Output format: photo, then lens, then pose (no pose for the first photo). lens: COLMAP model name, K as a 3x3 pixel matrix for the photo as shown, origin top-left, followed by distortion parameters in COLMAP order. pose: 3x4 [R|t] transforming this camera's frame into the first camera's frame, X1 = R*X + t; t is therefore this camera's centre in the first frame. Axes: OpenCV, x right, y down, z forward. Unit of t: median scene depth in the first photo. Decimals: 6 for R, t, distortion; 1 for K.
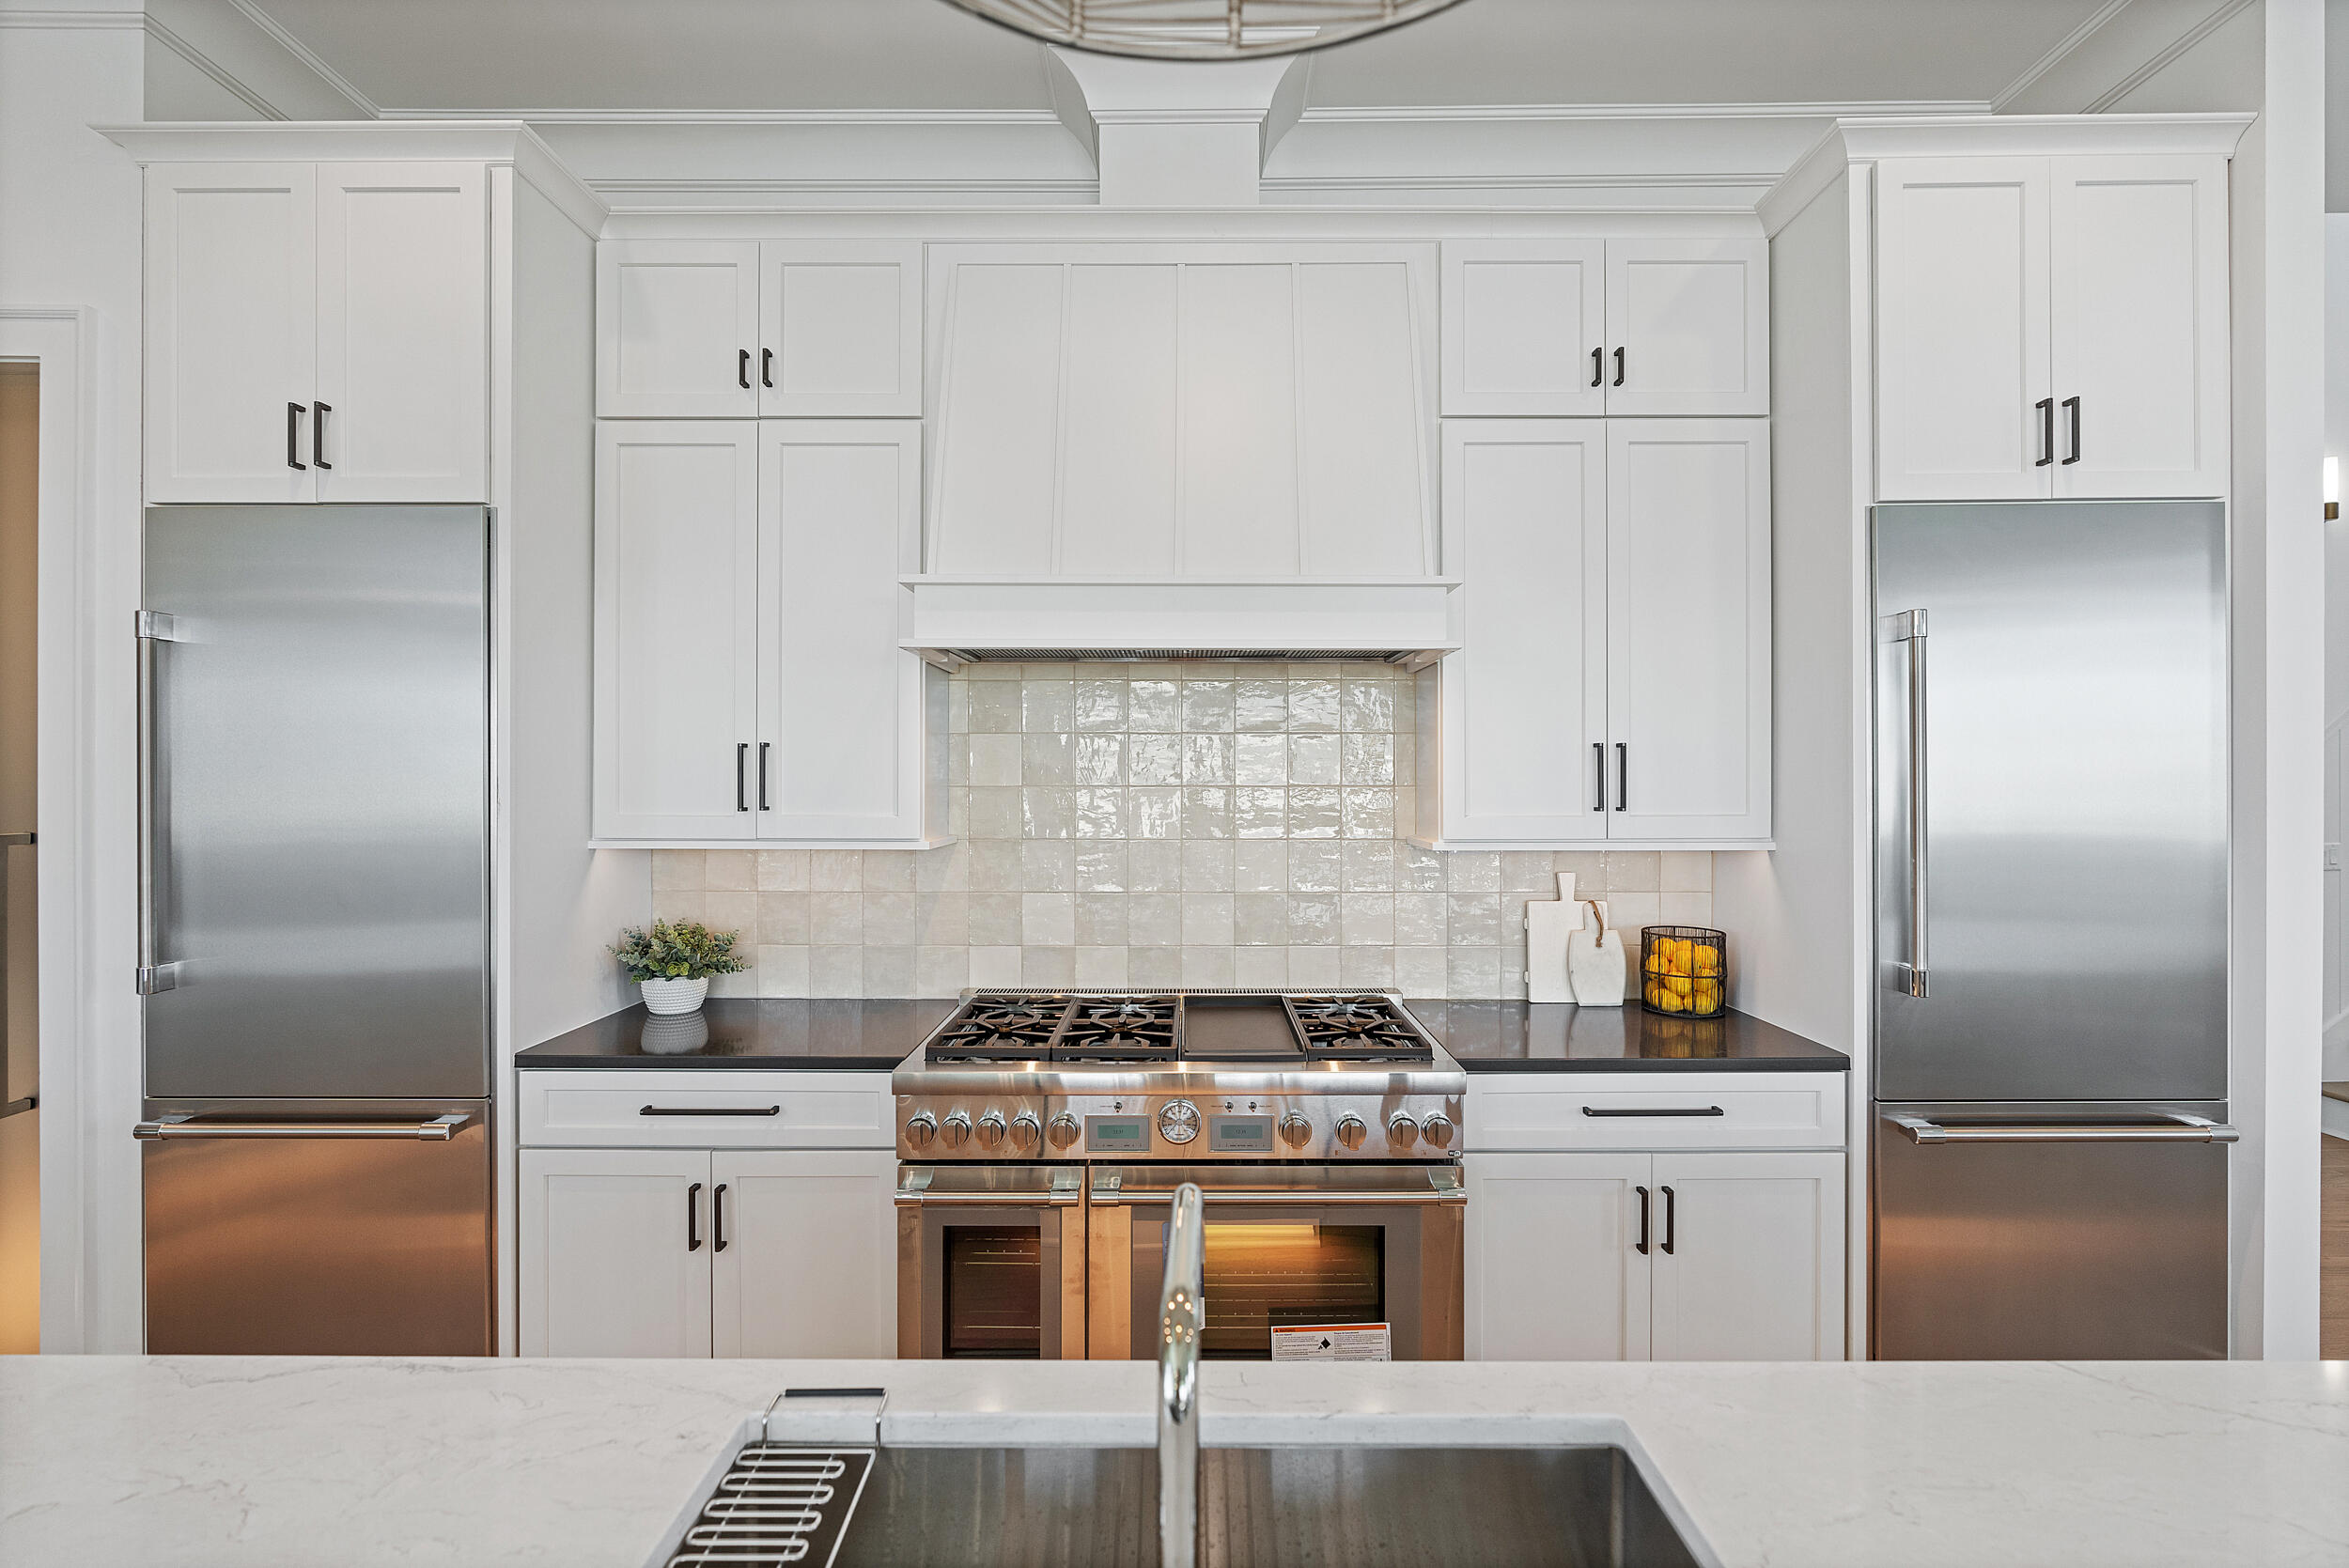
lens RADIAL K [[1060.7, 0, 1187.9], [0, 1060.7, 778.8], [0, 0, 1]] dist [-0.007264, 0.000266]
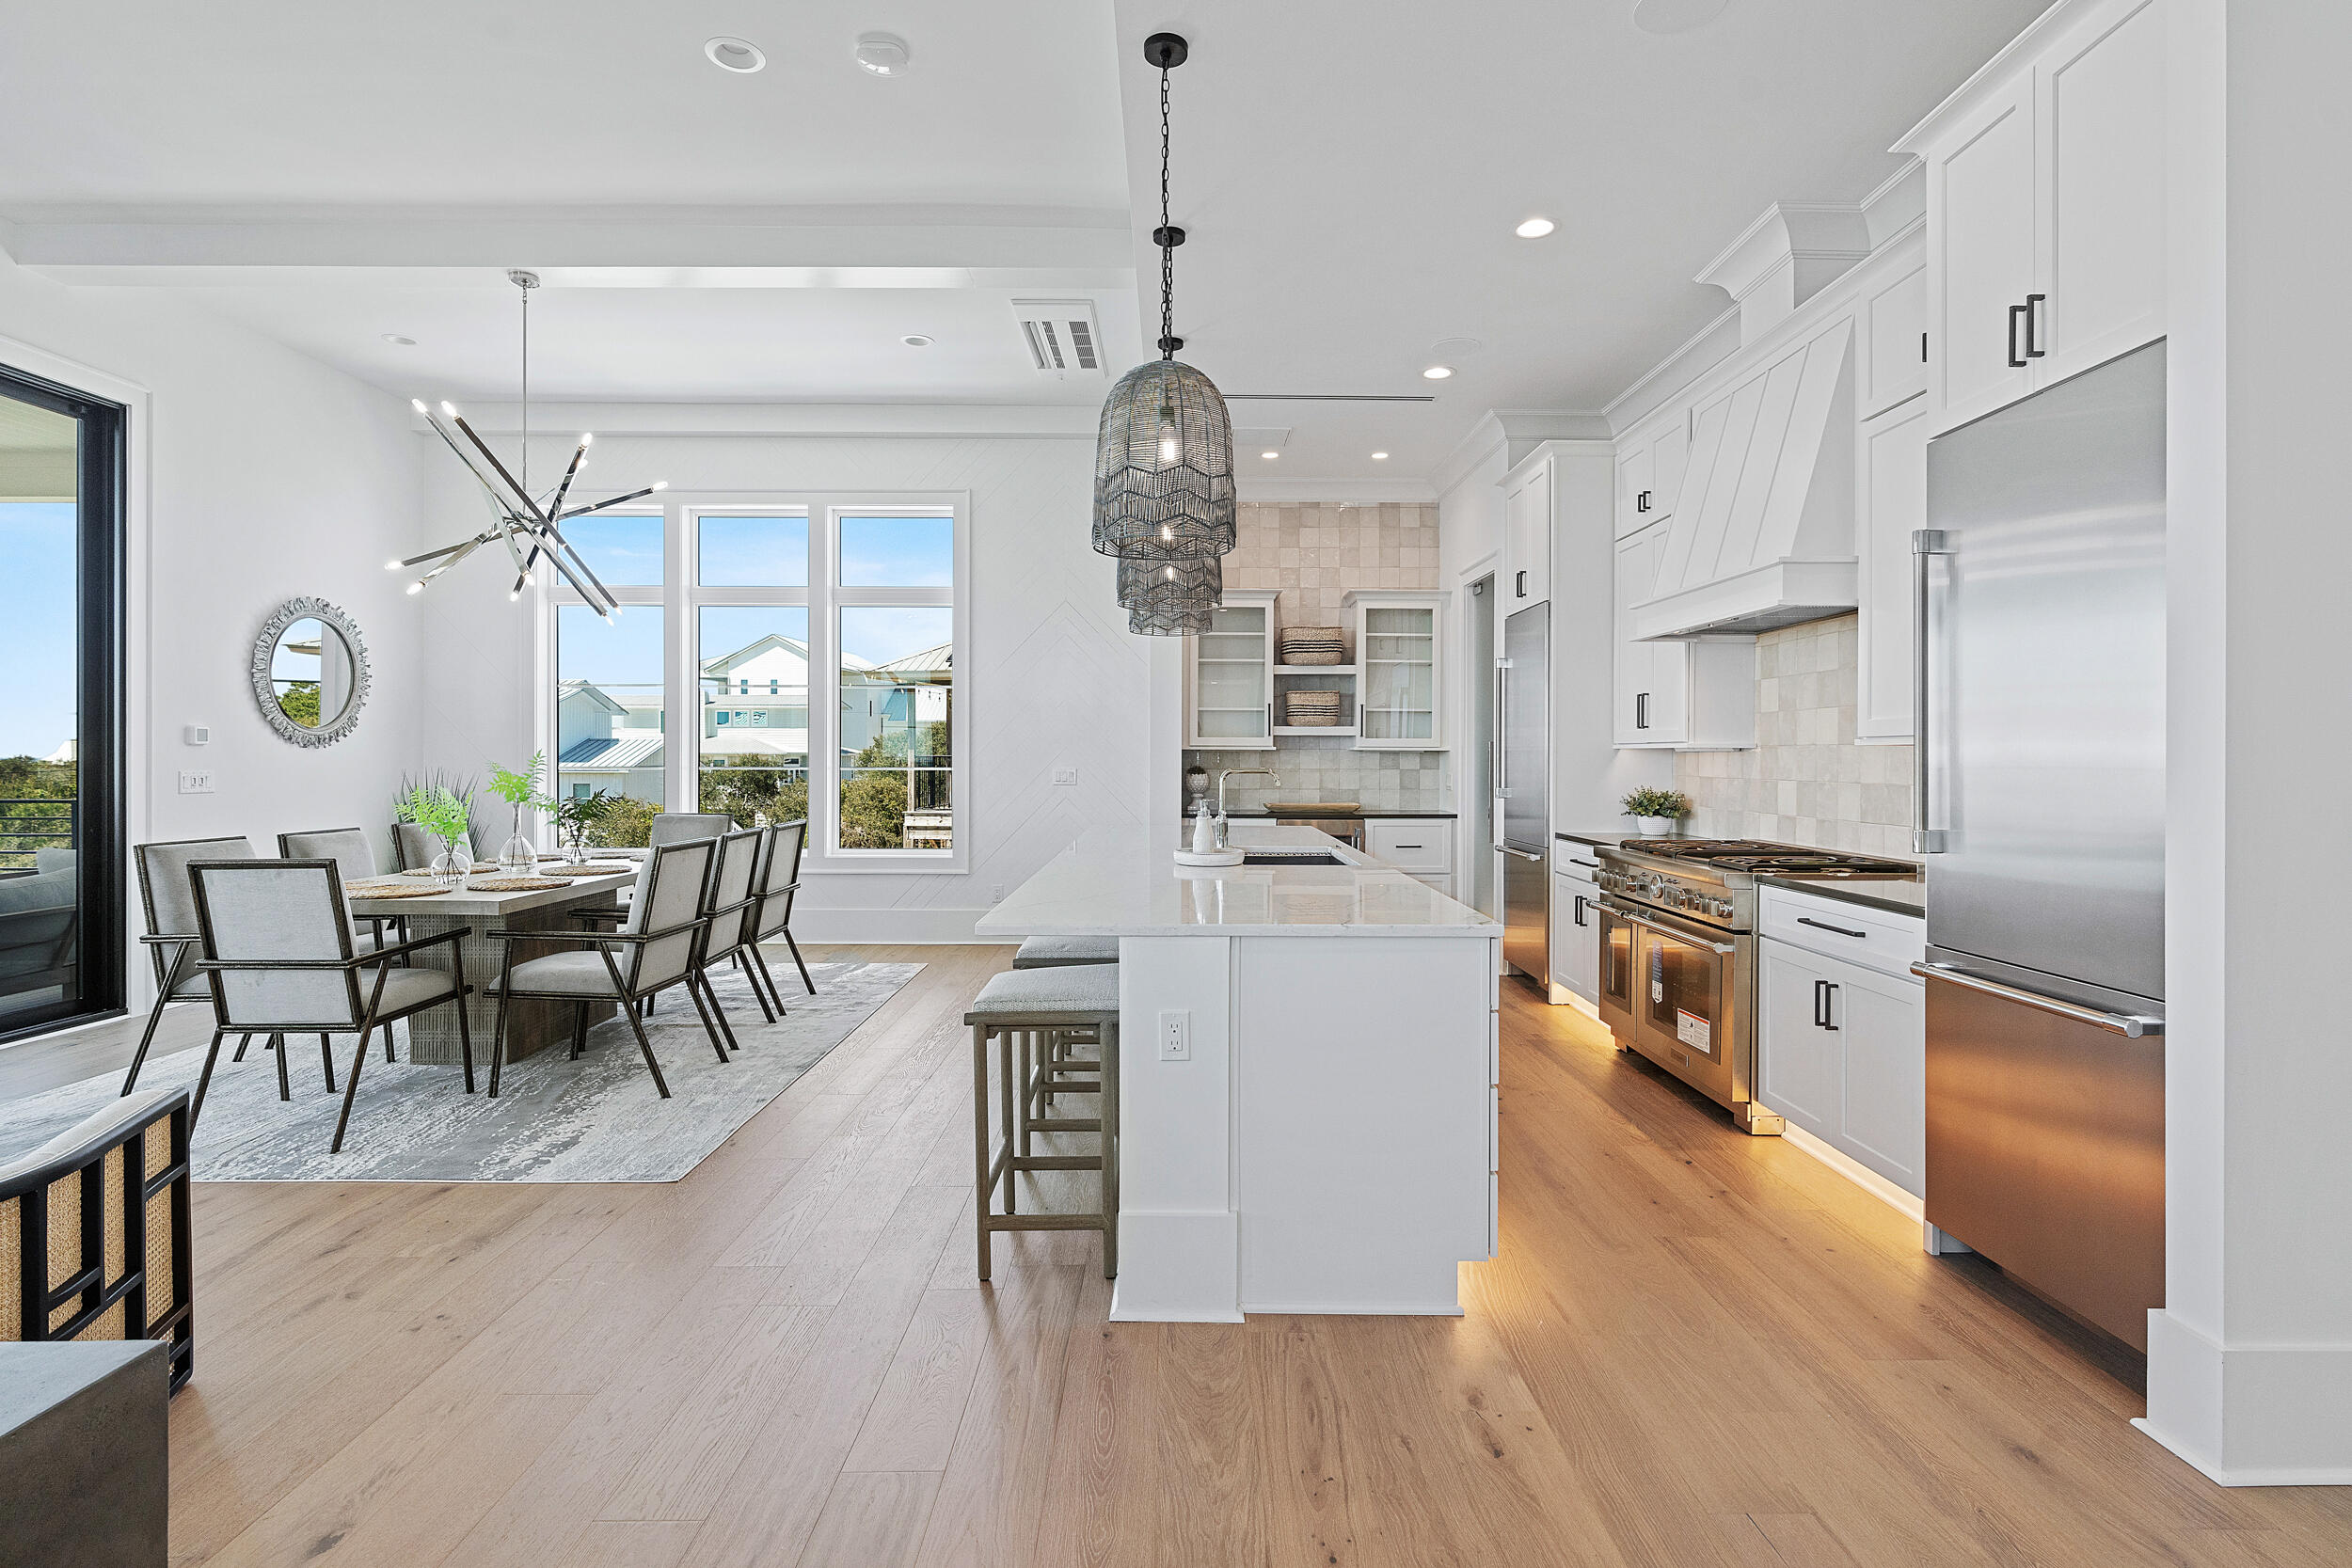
lens RADIAL K [[1136.8, 0, 1187.5], [0, 1136.8, 771.5], [0, 0, 1]] dist [-0.004789, 0.000905]
pose [[0.015580, 0.012487, -0.999801, 1.627924], [-0.002751, 0.999919, 0.012446, 0.083605], [0.999875, 0.002556, 0.015613, 0.122728]]
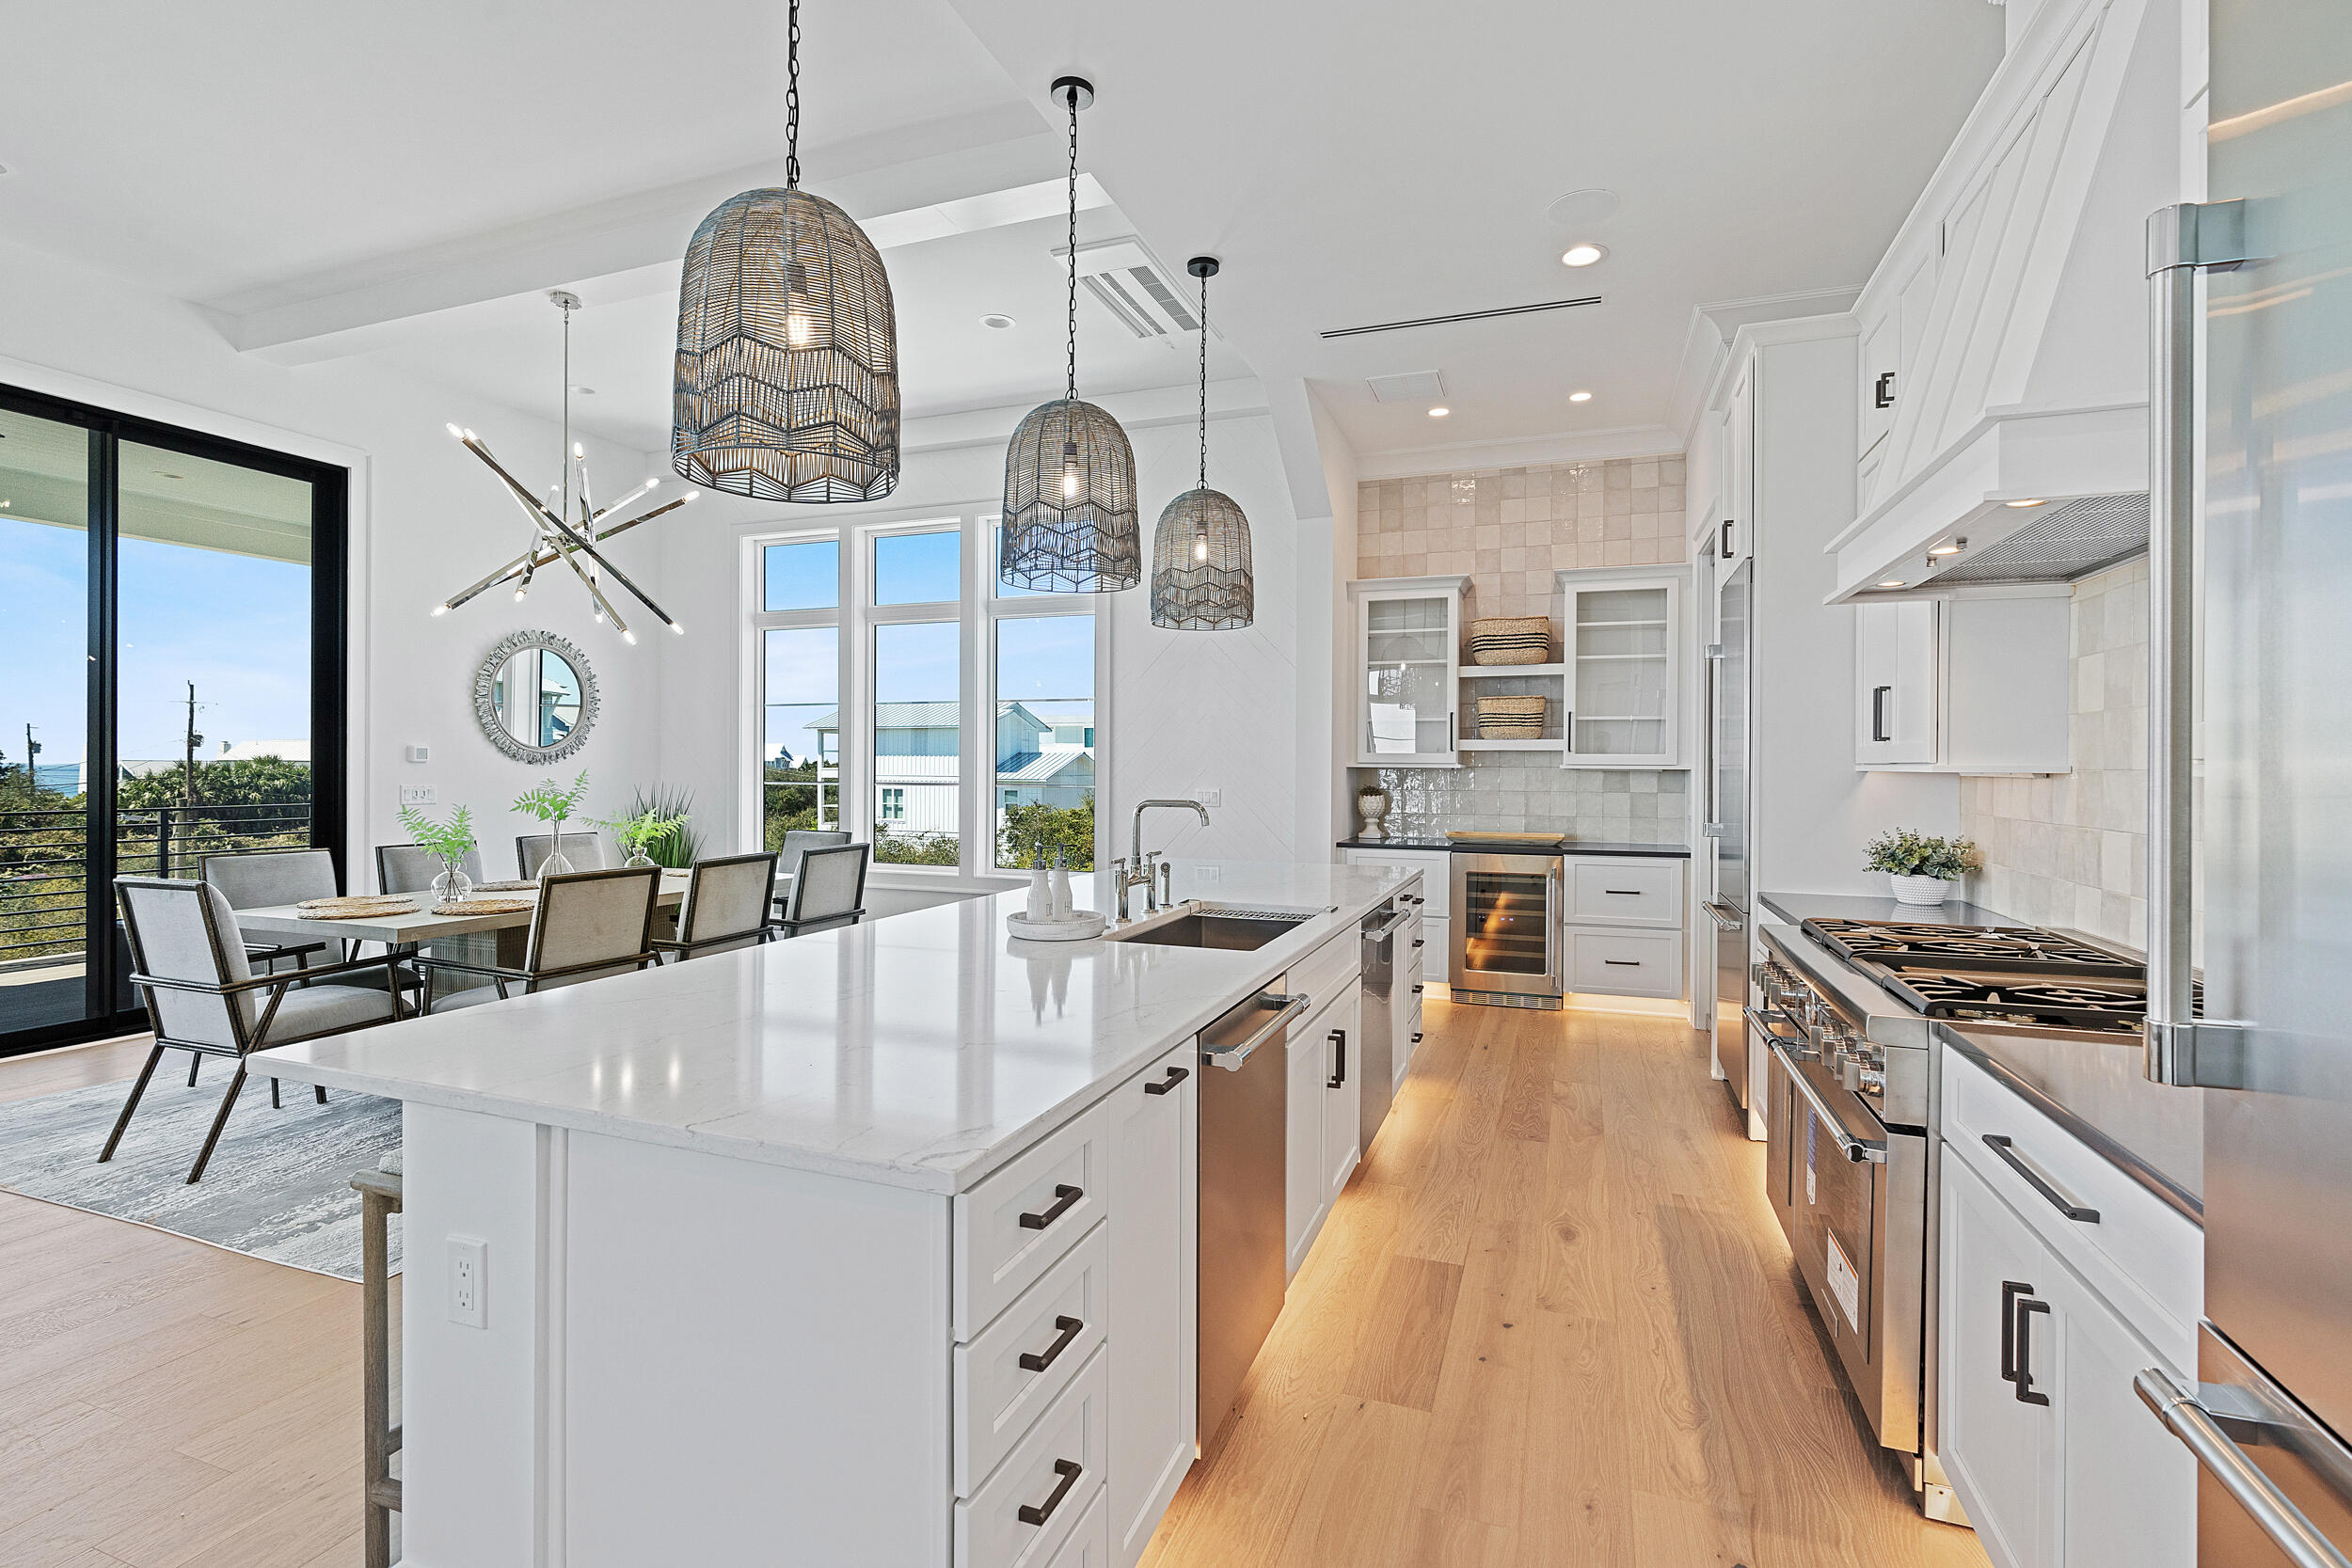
lens RADIAL K [[1062.0, 0, 1191.7], [0, 1062.0, 776.2], [0, 0, 1]] dist [-0.007264, 0.000266]
pose [[-0.340624, 0.006241, -0.940179, 1.026815], [-0.006140, 0.999942, 0.008862, 0.064571], [0.940180, 0.008791, -0.340566, 0.639463]]
